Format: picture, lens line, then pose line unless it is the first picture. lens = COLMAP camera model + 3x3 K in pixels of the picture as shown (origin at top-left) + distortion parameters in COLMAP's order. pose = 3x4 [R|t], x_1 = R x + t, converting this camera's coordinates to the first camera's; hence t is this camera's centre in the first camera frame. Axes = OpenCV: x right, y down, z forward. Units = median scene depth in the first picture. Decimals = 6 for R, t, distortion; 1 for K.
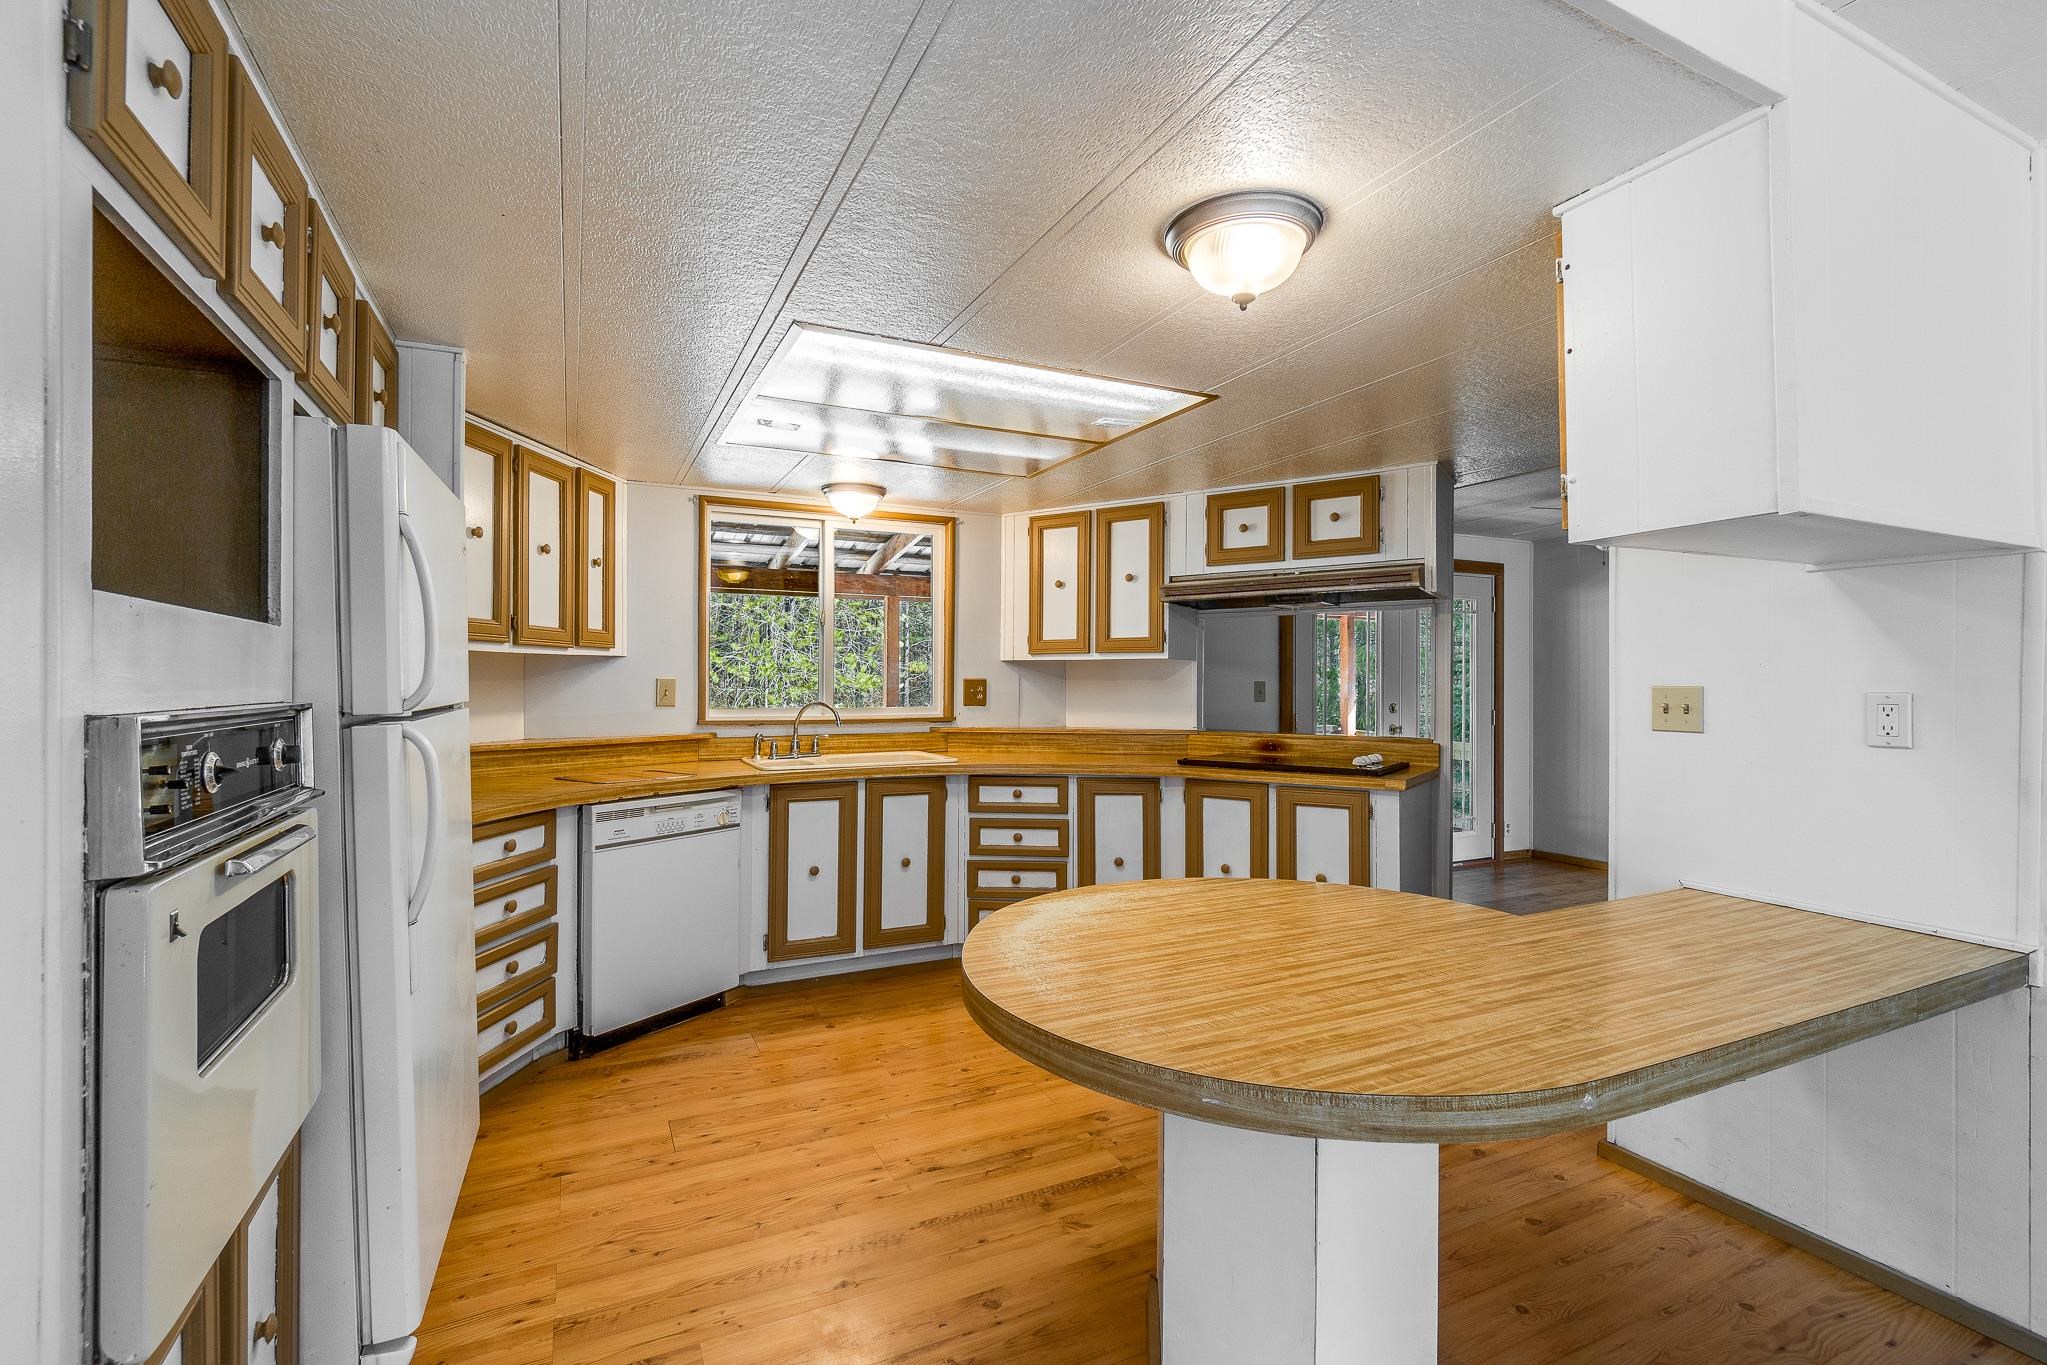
lens RADIAL K [[888.2, 0, 1023.2], [0, 888.2, 684.7], [0, 0, 1]] dist [-0.011543, -0.000812]
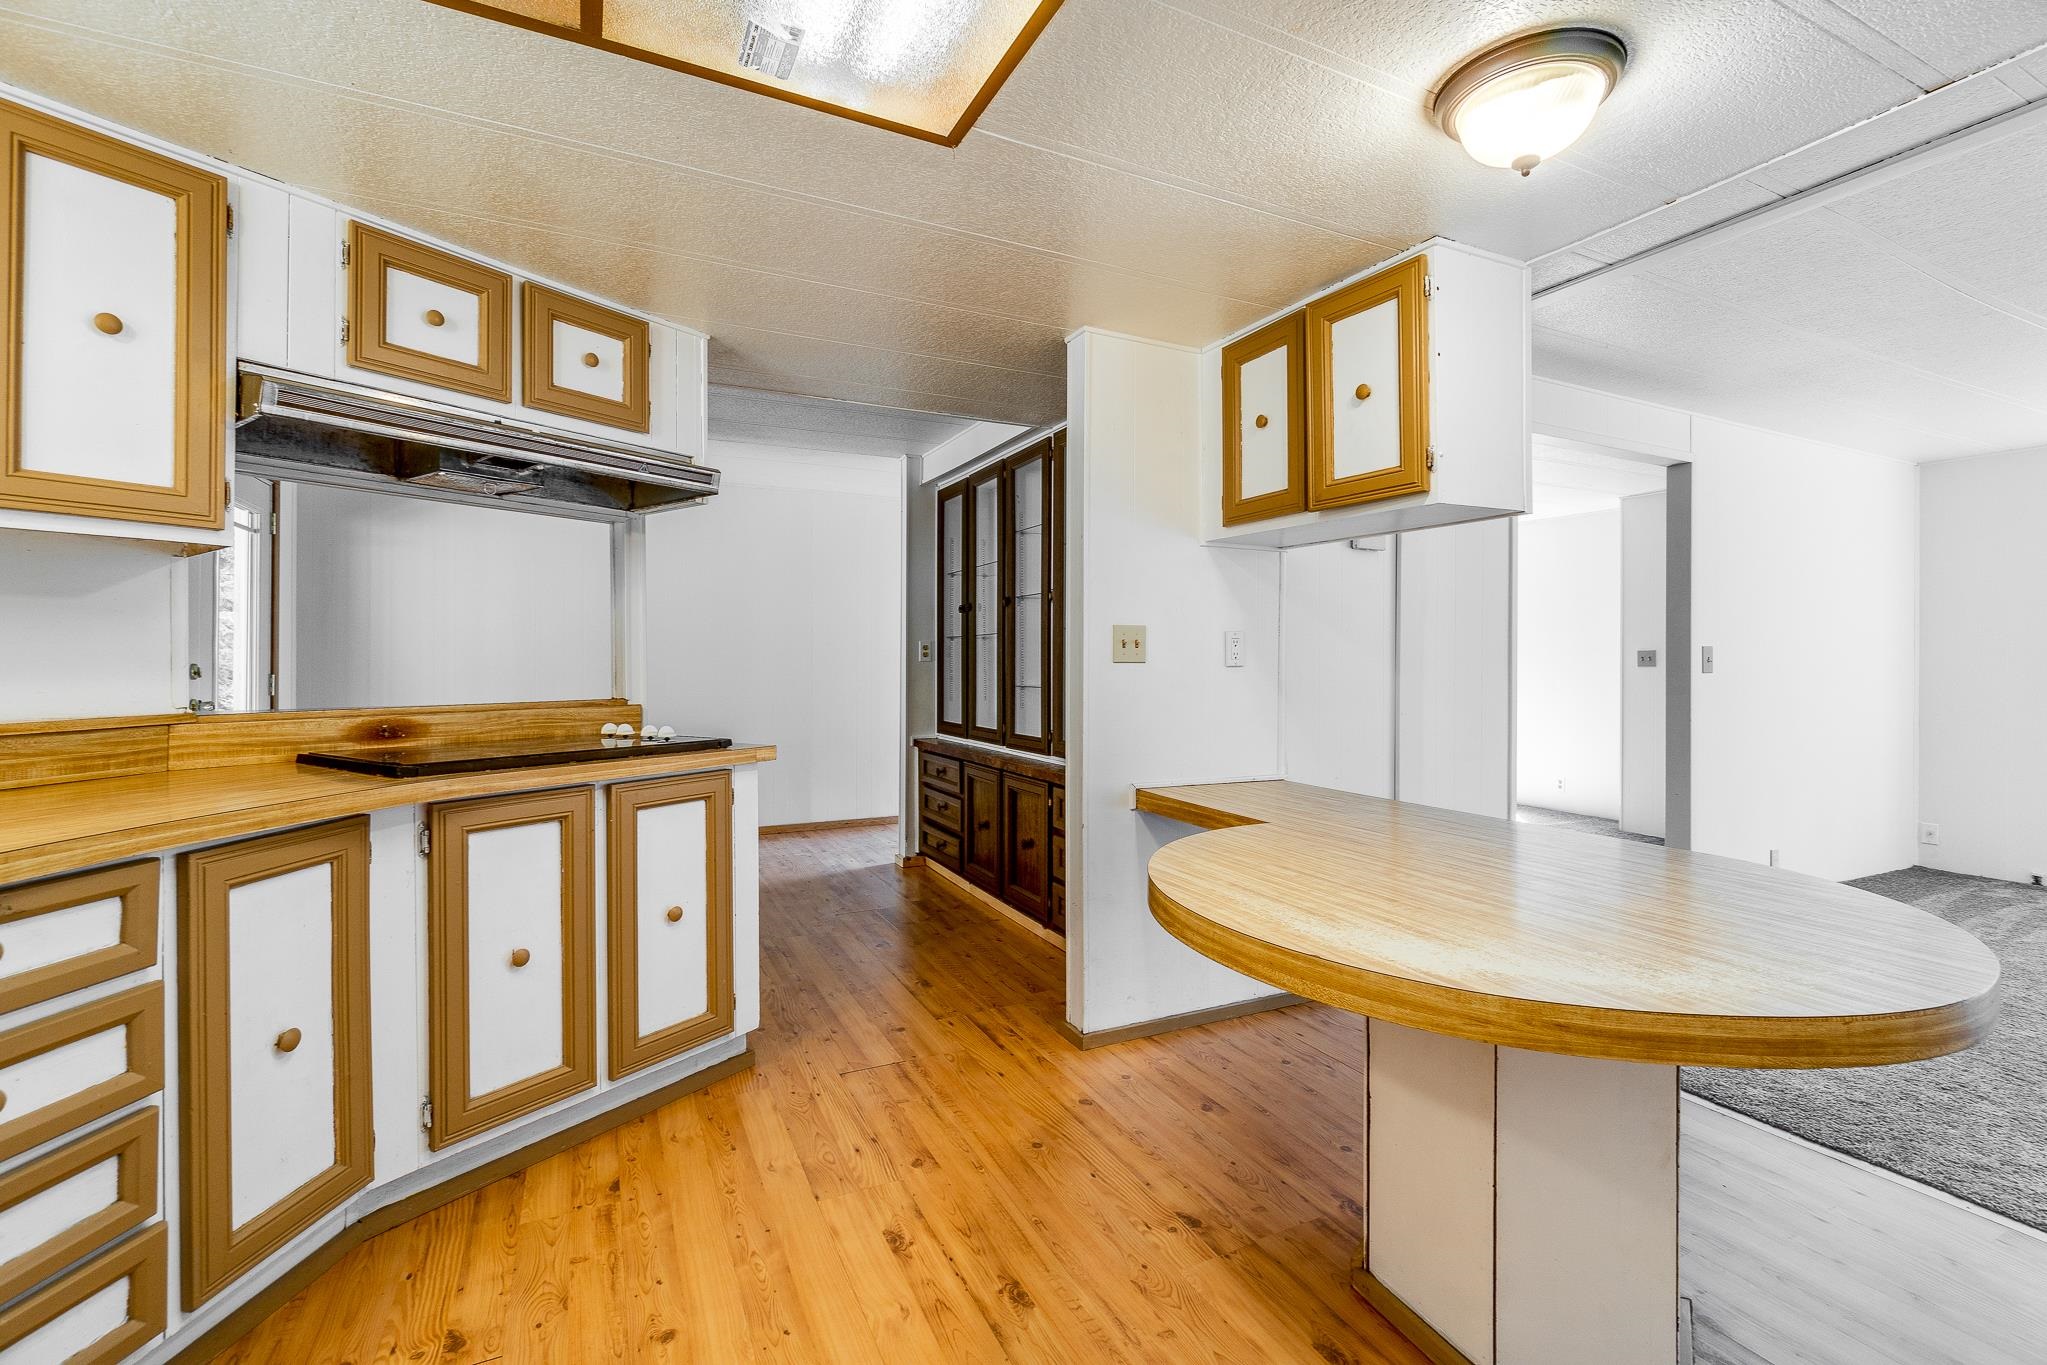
lens RADIAL K [[888.2, 0, 1036.9], [0, 888.2, 660.4], [0, 0, 1]] dist [-0.011543, -0.000812]
pose [[0.009162, -0.005708, 0.999942, -0.292473], [0.000289, 0.999984, 0.005705, 0.026060], [-0.999958, 0.000236, 0.009163, 0.675570]]
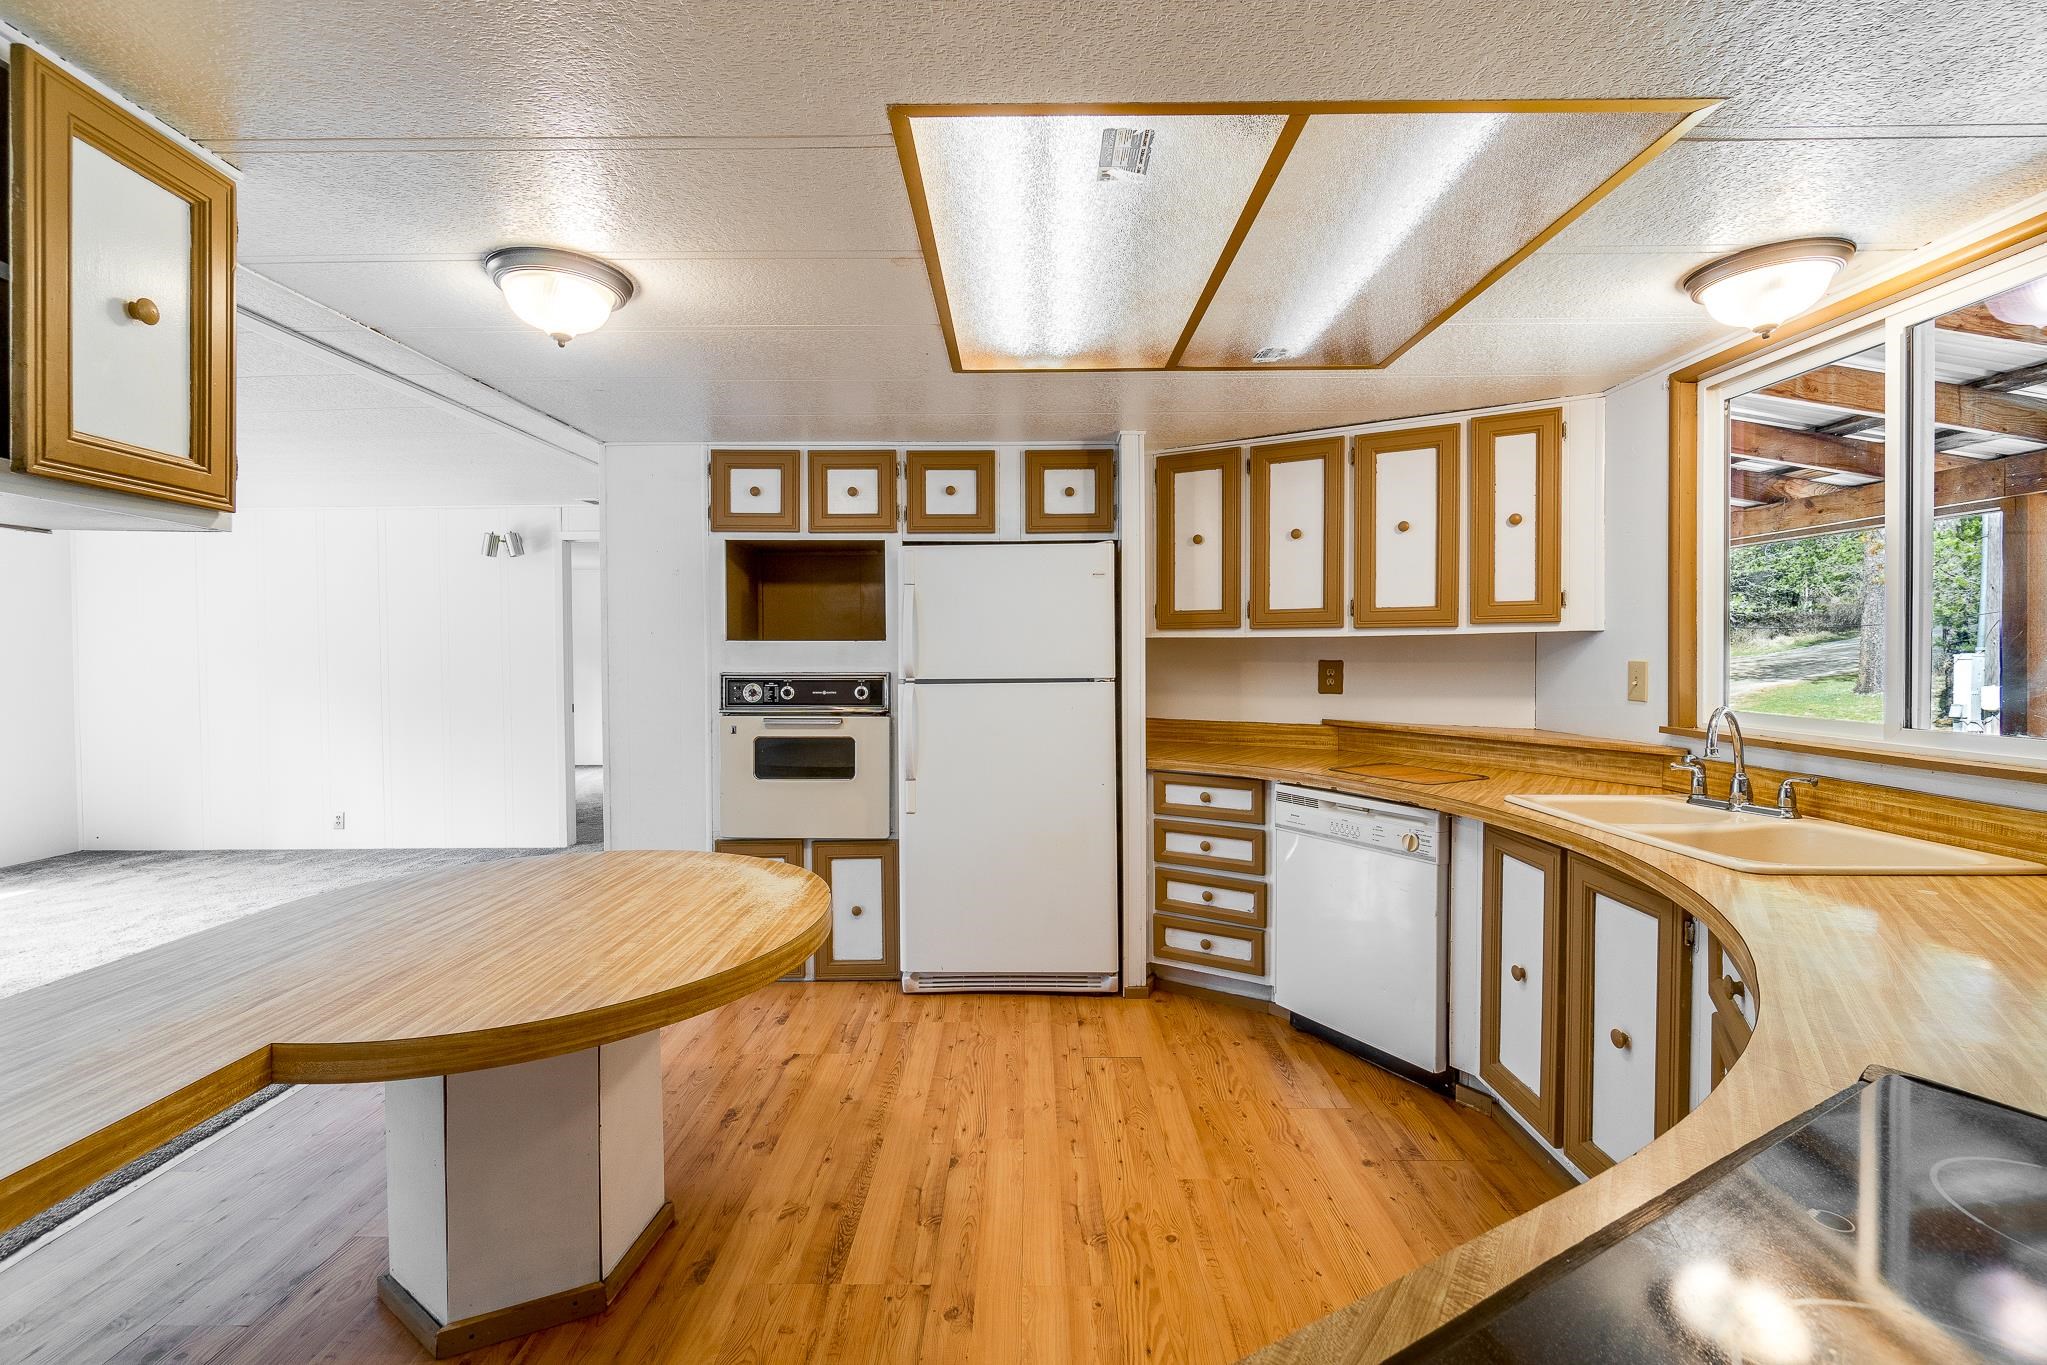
lens RADIAL K [[866.6, 0, 977.1], [0, 866.6, 684.7], [0, 0, 1]] dist [-0.015501, 0.000291]
pose [[-0.460625, 0.030119, -0.887084, 0.456669], [-0.002258, 0.999381, 0.035104, -0.011493], [0.887592, 0.018173, -0.460272, 0.918608]]
